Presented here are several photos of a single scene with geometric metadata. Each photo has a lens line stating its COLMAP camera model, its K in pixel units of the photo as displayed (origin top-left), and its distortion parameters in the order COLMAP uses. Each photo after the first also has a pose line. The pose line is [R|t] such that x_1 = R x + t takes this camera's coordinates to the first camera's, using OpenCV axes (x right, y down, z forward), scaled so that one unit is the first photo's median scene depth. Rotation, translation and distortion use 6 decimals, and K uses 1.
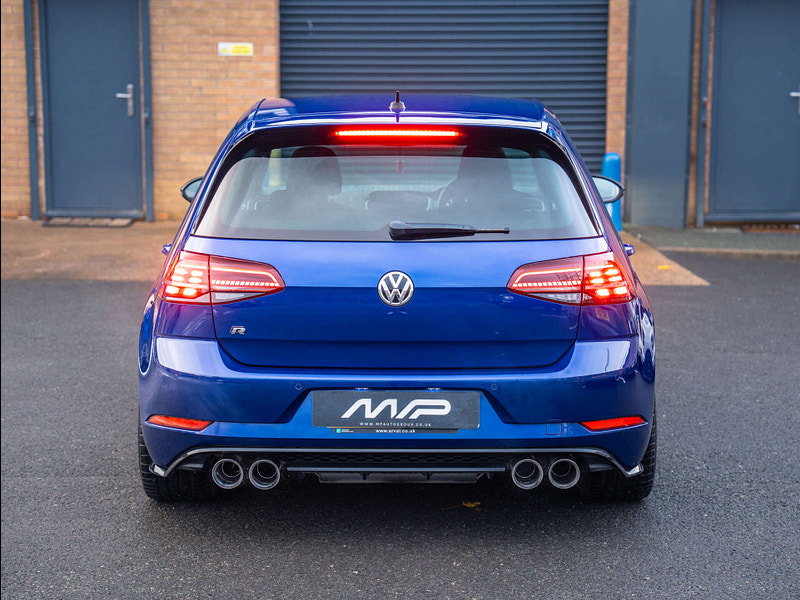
lens RADIAL K [[1645.9, 0, 400.0], [0, 1645.9, 300.0], [0, 0, 1]] dist [0.224704, 0.437130]
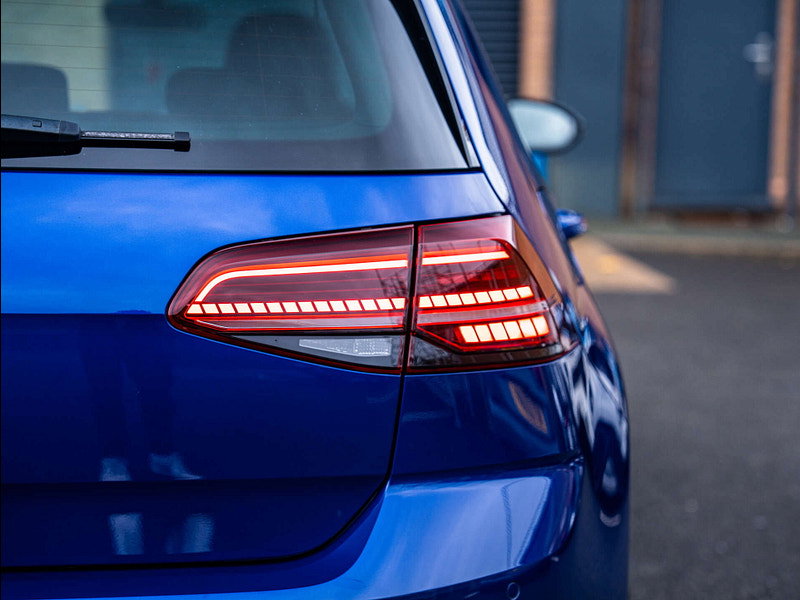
lens RADIAL K [[1645.9, 0, 400.0], [0, 1645.9, 300.0], [0, 0, 1]] dist [0.224704, 0.437130]
pose [[0.999506, 0.016737, 0.026598, 0.099917], [-0.016865, 0.999847, 0.004572, -0.012823], [-0.026517, -0.005018, 0.999636, 0.671689]]
